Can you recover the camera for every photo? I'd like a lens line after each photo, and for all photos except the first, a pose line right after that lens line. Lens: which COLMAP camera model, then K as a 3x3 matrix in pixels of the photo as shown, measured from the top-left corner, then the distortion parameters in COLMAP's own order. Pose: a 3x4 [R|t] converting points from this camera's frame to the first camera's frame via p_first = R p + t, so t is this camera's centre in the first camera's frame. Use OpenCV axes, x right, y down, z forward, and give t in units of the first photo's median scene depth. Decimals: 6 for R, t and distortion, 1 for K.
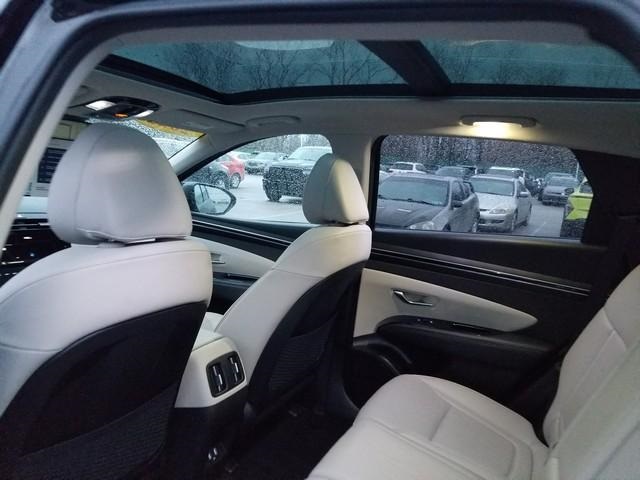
lens RADIAL K [[468.9, 0, 320.0], [0, 468.9, 240.0], [0, 0, 1]] dist [0.093258, -0.182536]
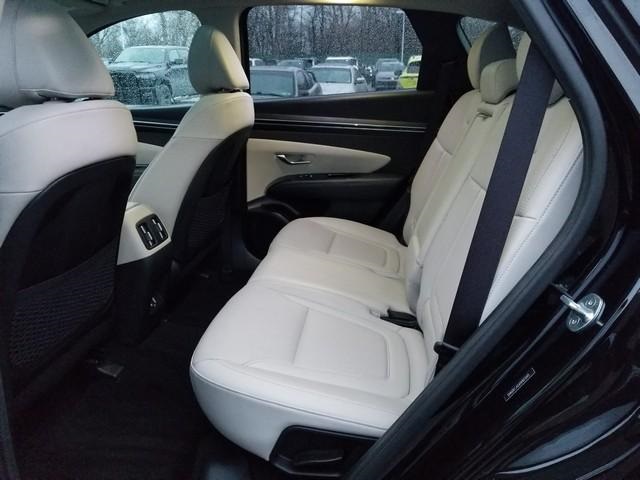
lens RADIAL K [[468.9, 0, 320.0], [0, 468.9, 240.0], [0, 0, 1]] dist [0.093258, -0.182536]
pose [[0.942290, -0.179568, 0.282568, -0.110397], [0.121389, 0.969810, 0.211502, 0.082897], [-0.312016, -0.164996, 0.935640, -0.151571]]
